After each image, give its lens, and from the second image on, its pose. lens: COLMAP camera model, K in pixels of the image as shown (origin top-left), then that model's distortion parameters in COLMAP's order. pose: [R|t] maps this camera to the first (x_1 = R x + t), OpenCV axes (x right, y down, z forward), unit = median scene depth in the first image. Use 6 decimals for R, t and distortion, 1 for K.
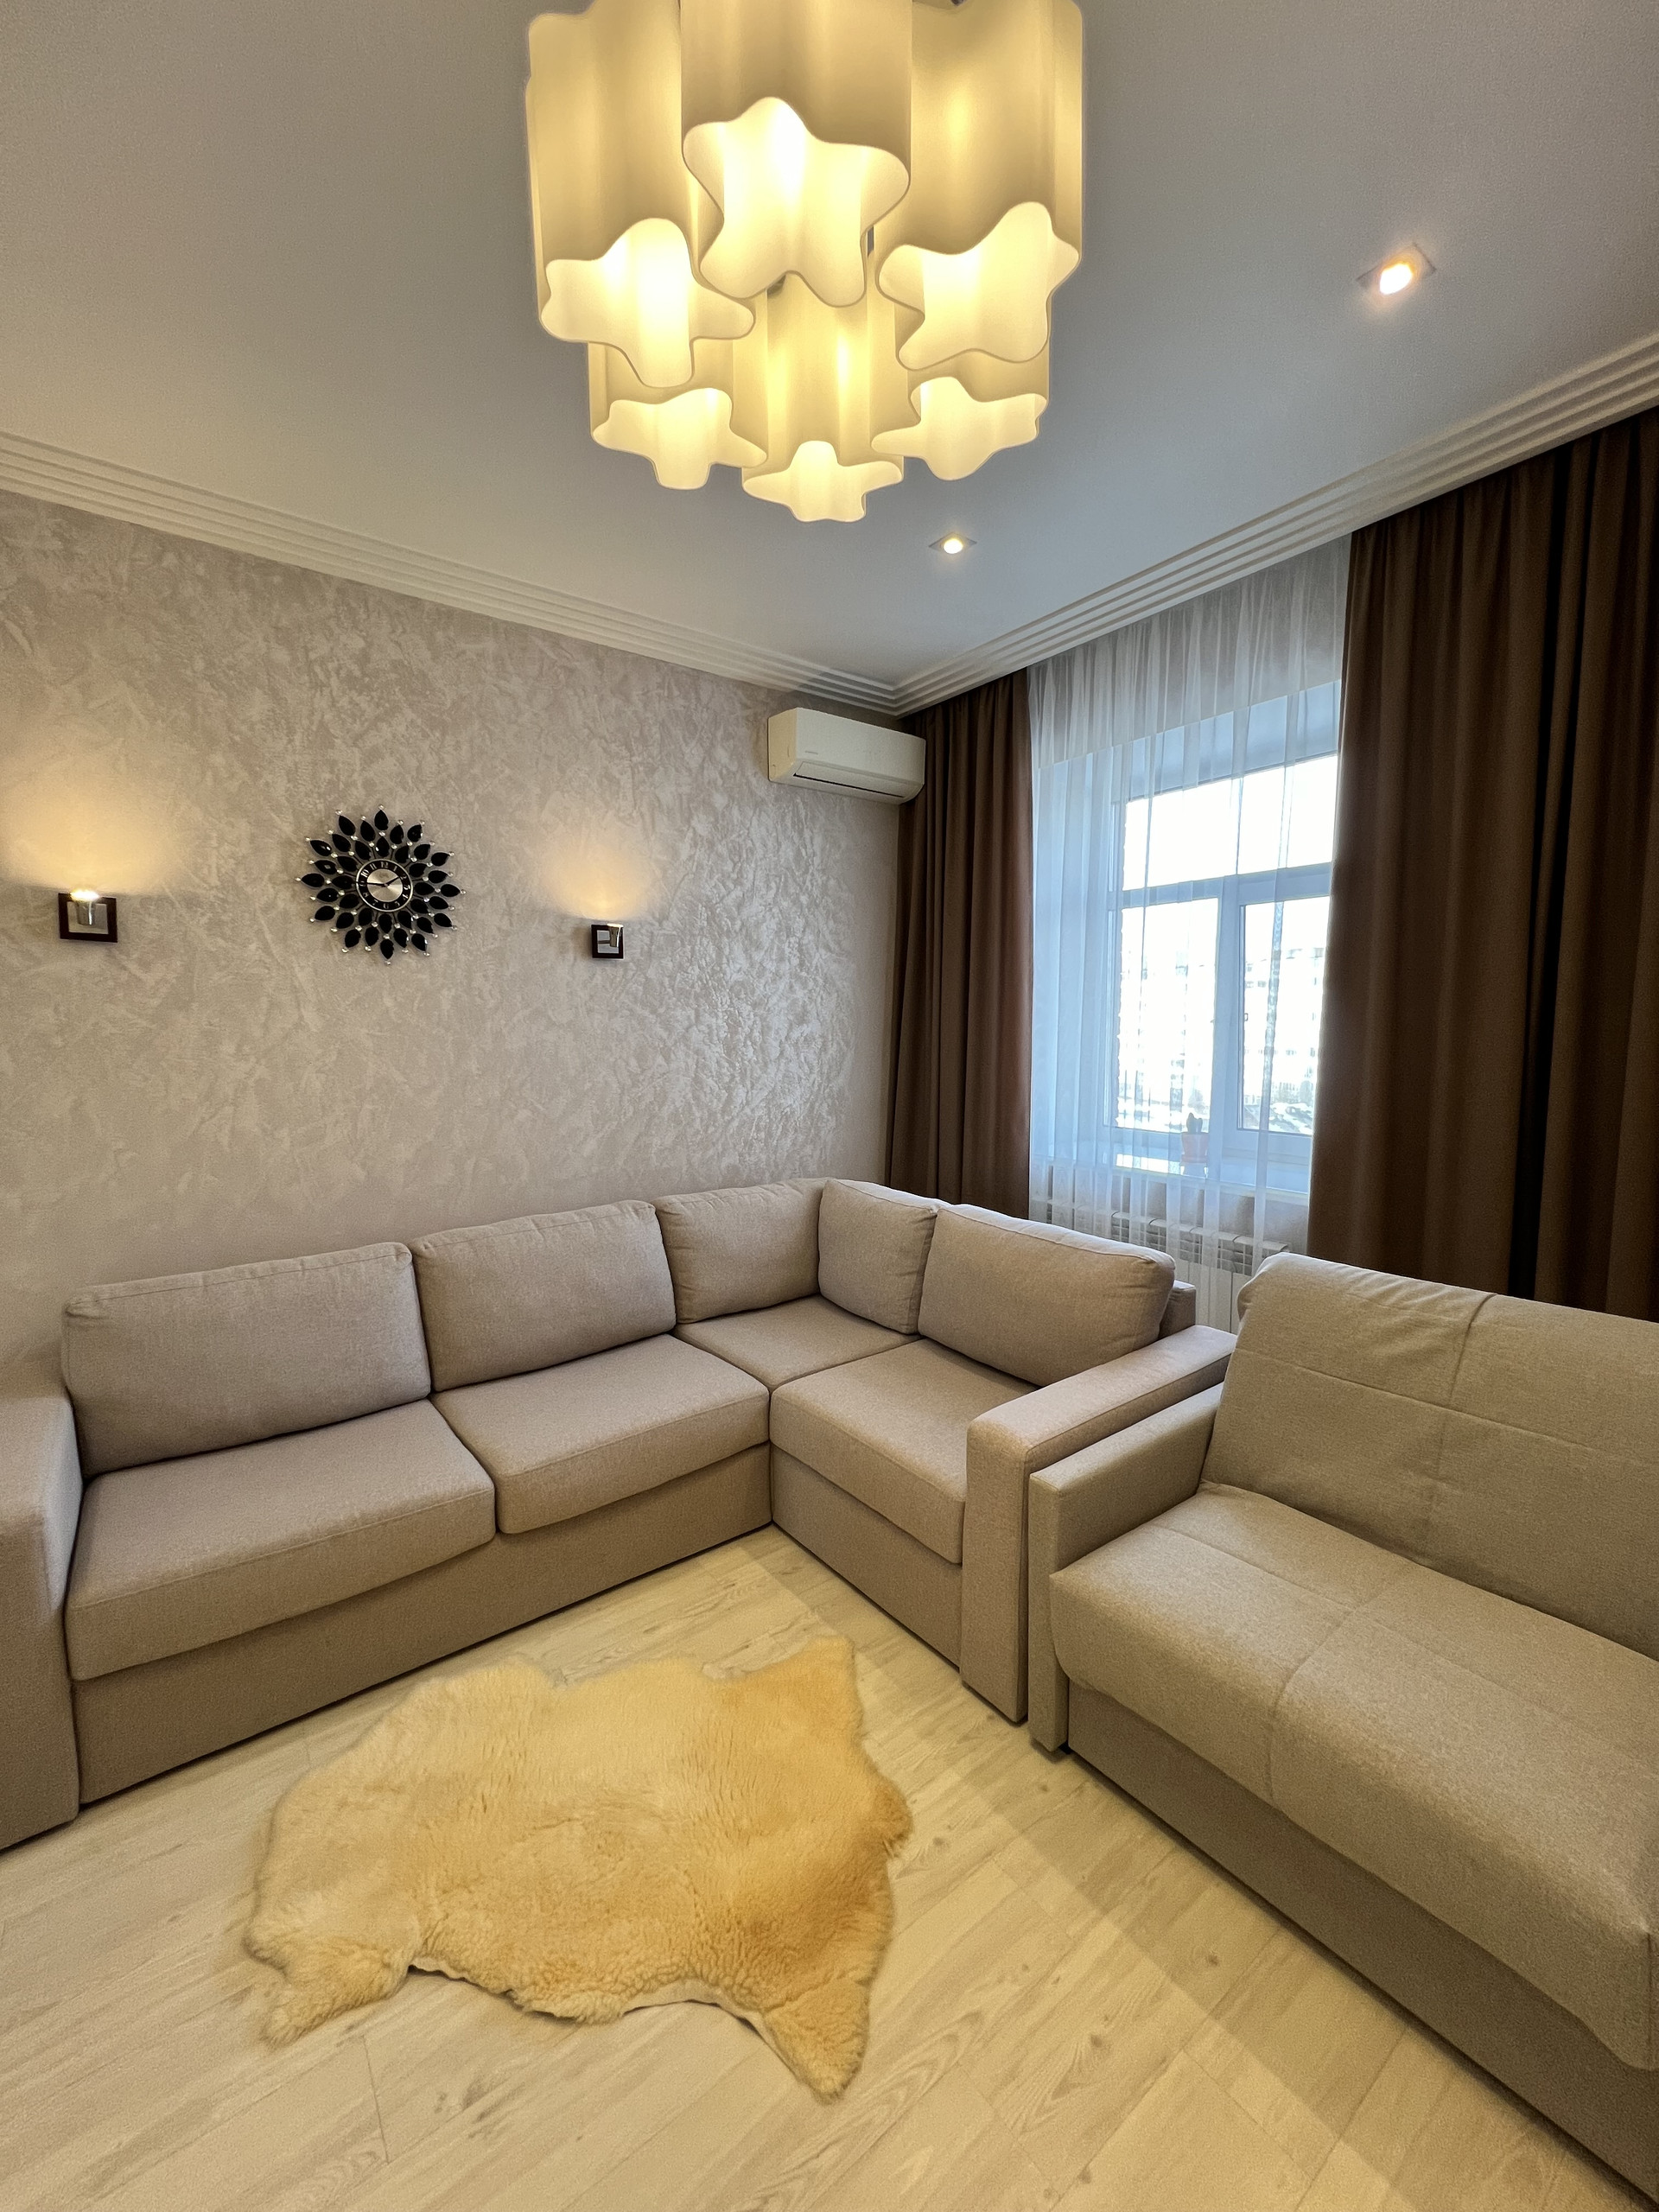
lens RADIAL K [[882.1, 0, 820.0], [0, 882.1, 1109.5], [0, 0, 1]] dist [-0.003888, 0.000558]
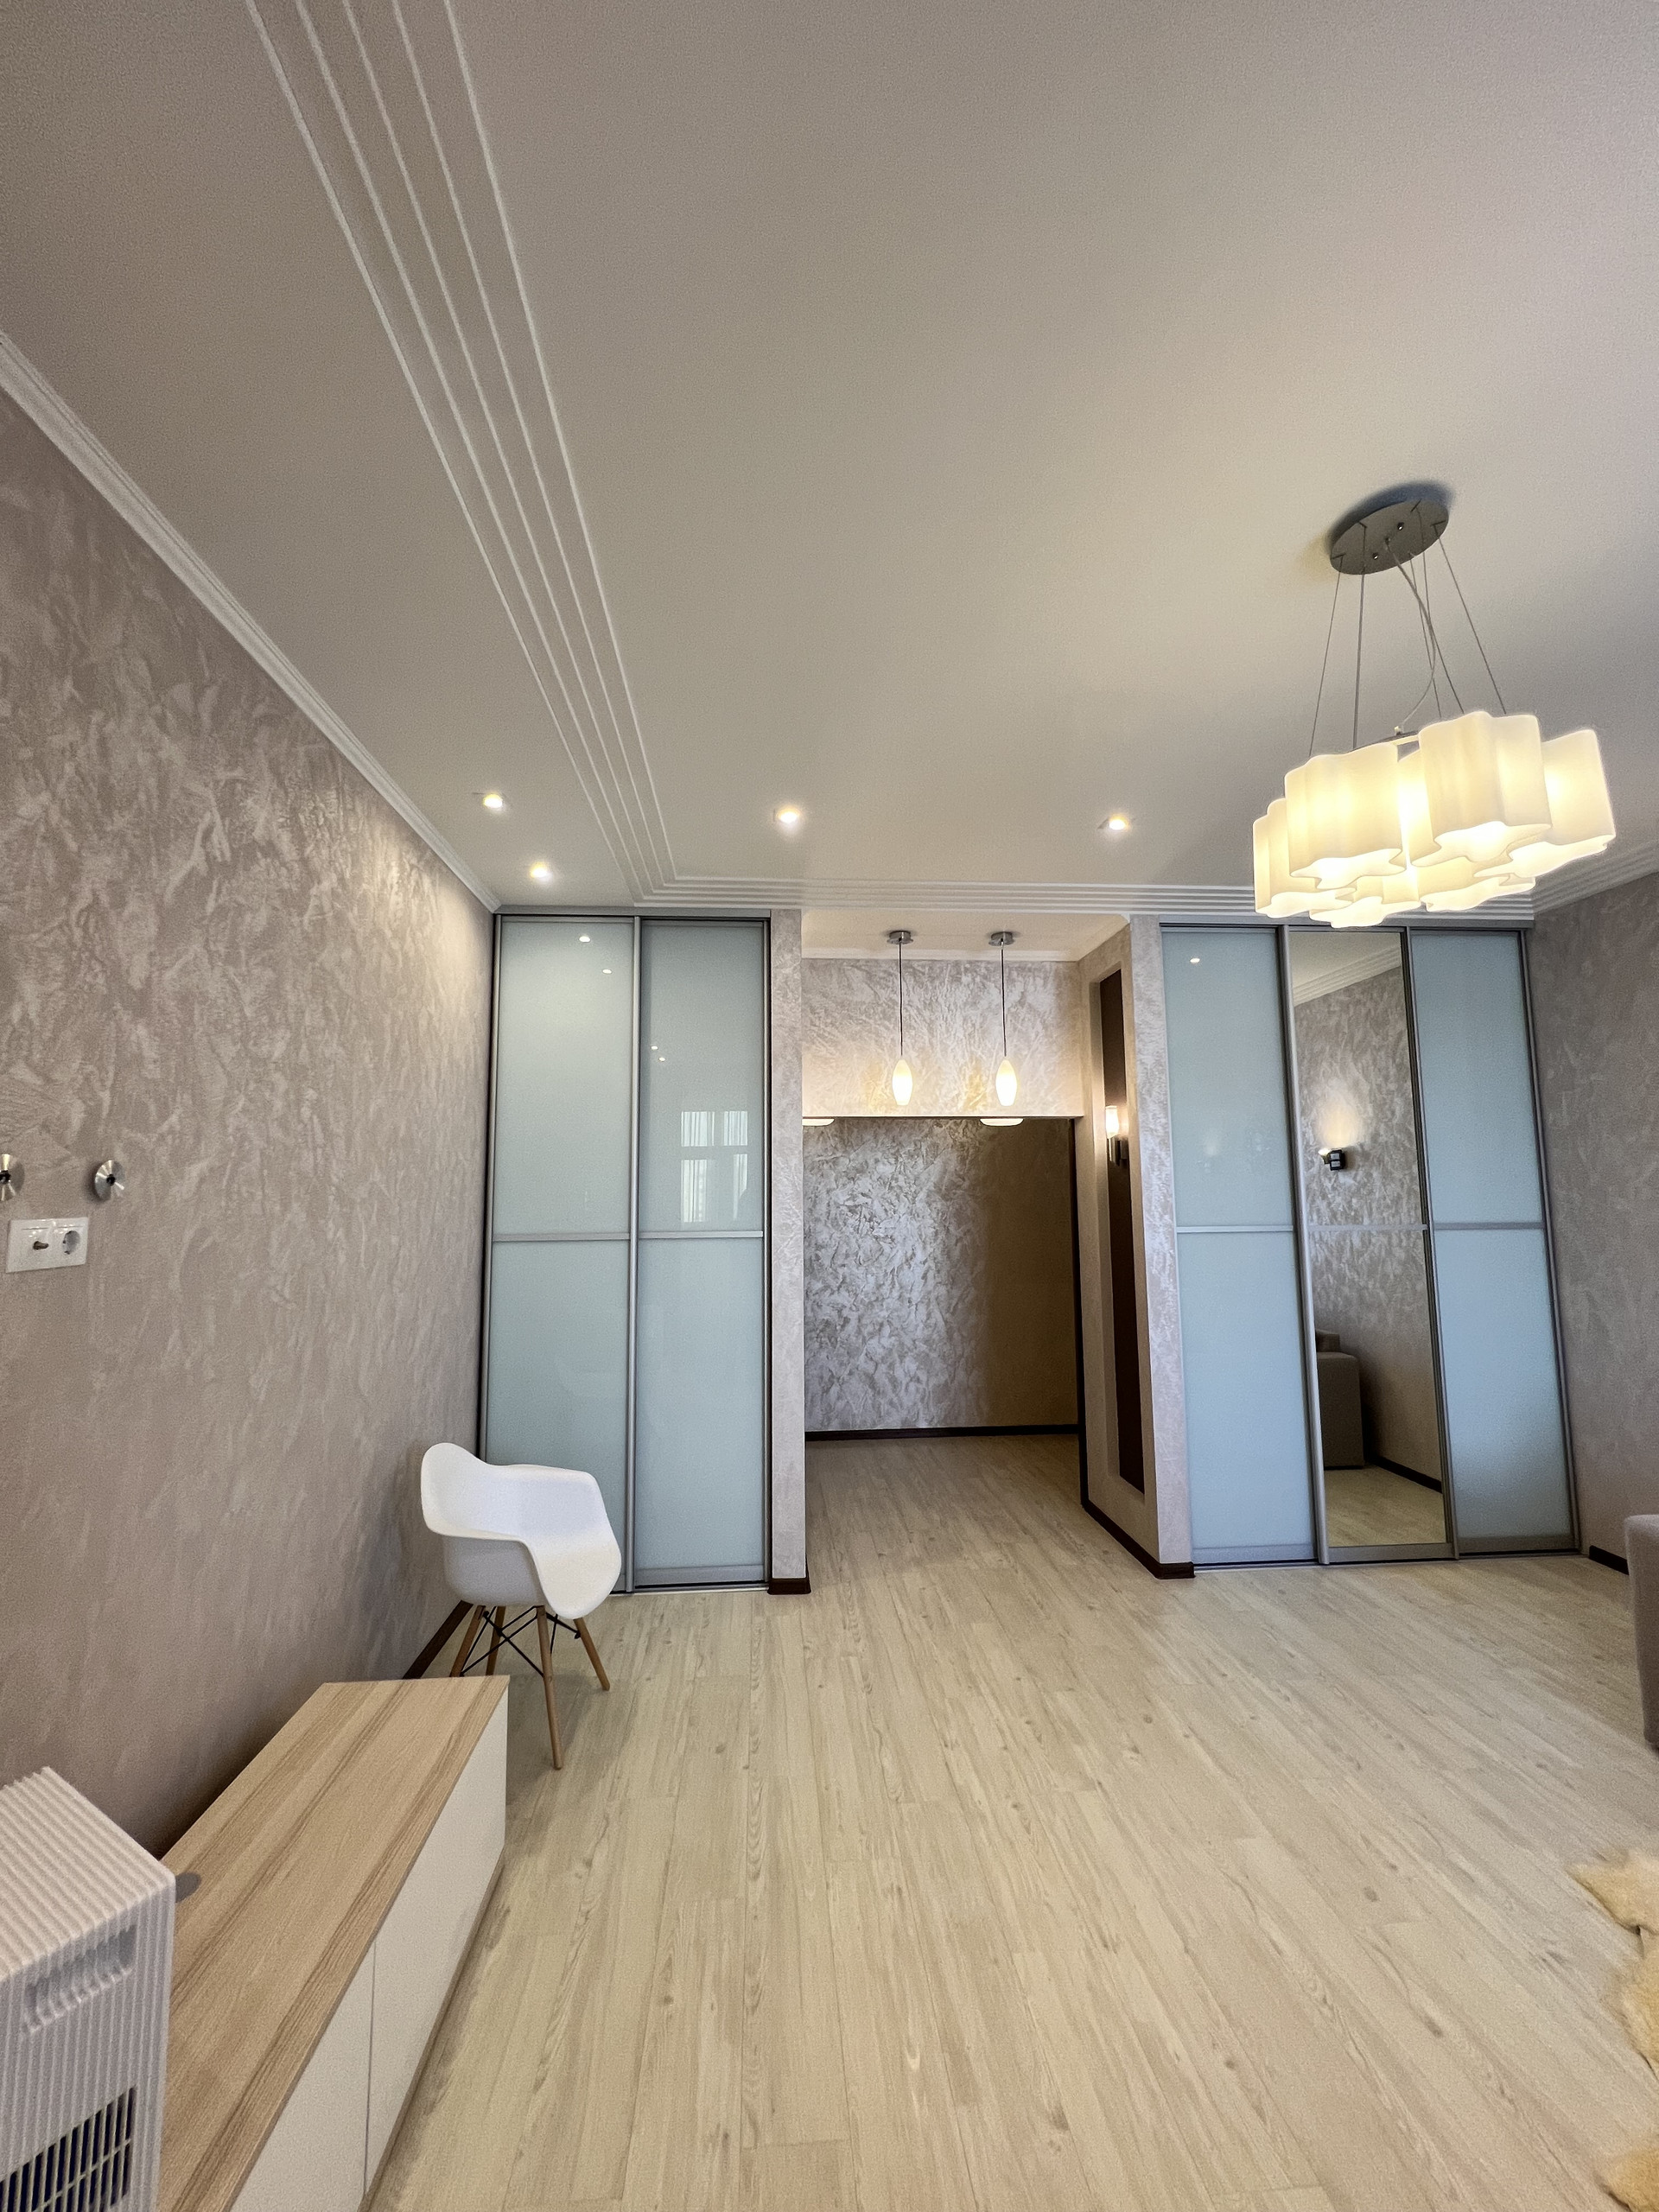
lens RADIAL K [[882.1, 0, 819.7], [0, 882.1, 1109.1], [0, 0, 1]] dist [-0.003888, 0.000558]
pose [[-0.537996, -0.073814, -0.839709, 1.158193], [-0.069566, 0.996648, -0.043039, -0.103323], [0.840072, 0.035260, -0.541328, 0.510588]]
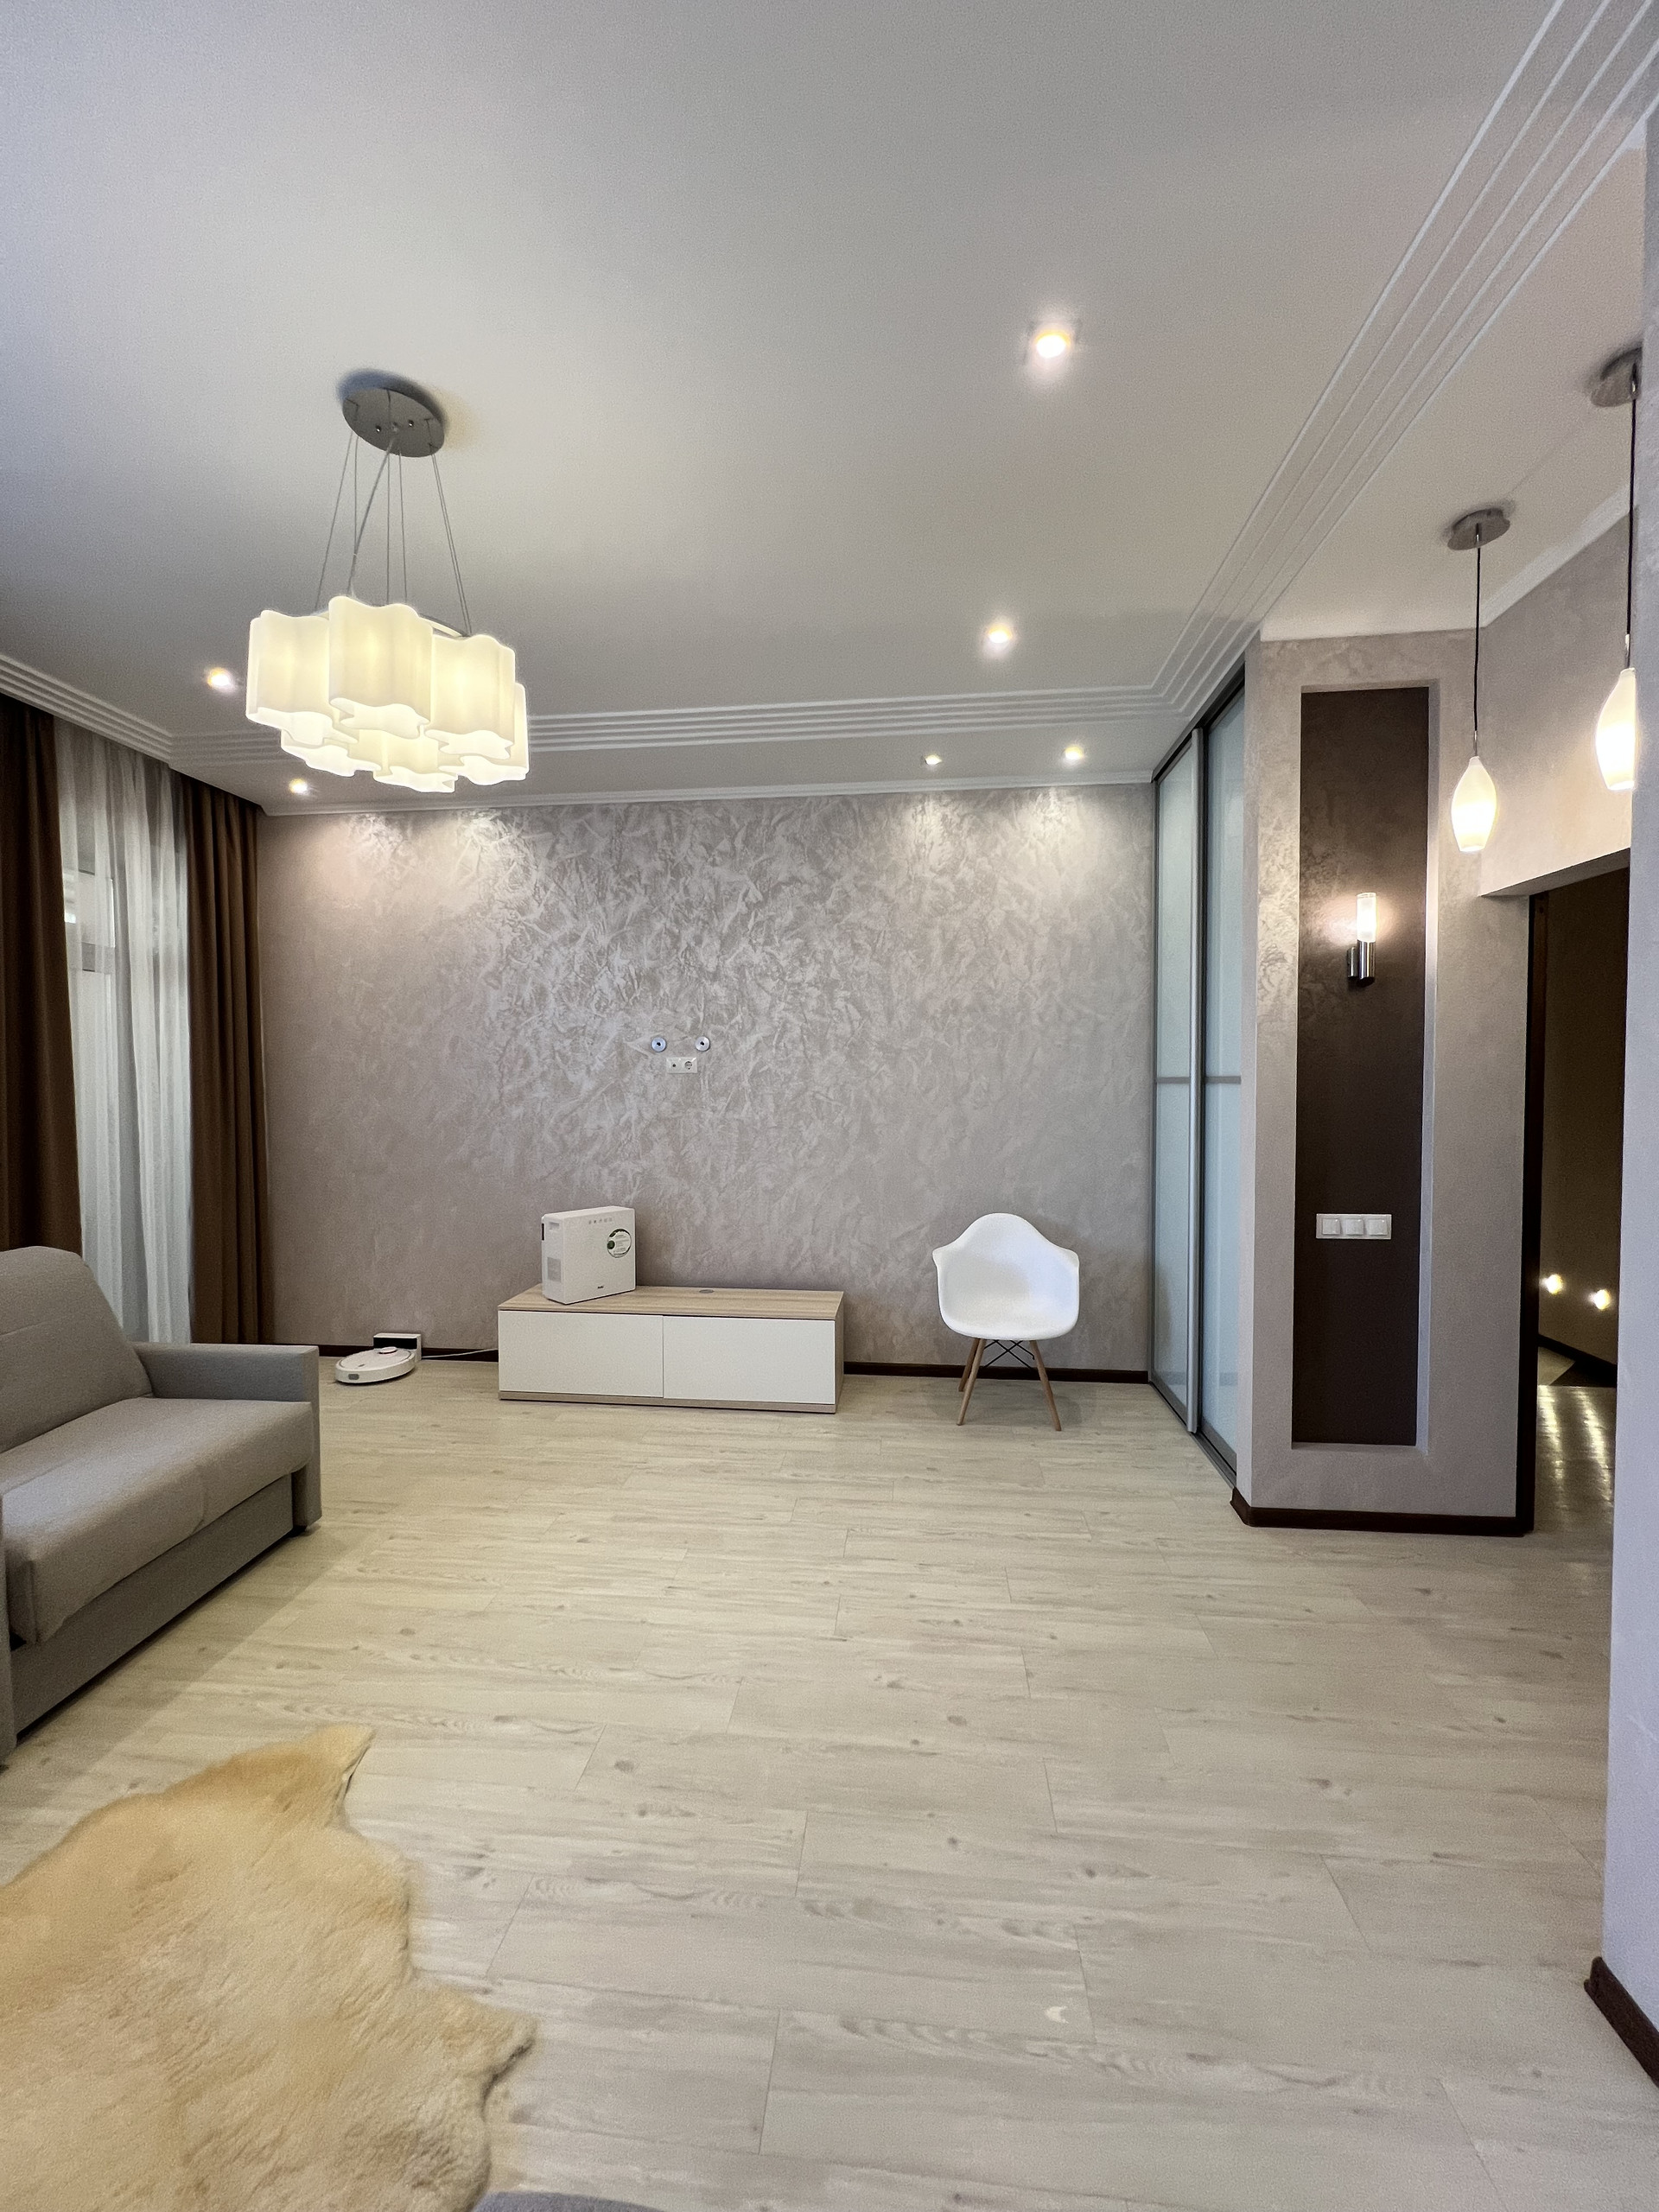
lens RADIAL K [[882.1, 0, 823.1], [0, 882.1, 1106.8], [0, 0, 1]] dist [-0.003888, 0.000558]
pose [[-0.736362, -0.008403, 0.676535, -1.181002], [0.077521, 0.992290, 0.096701, -0.057264], [-0.672132, 0.123652, -0.730034, 1.052231]]
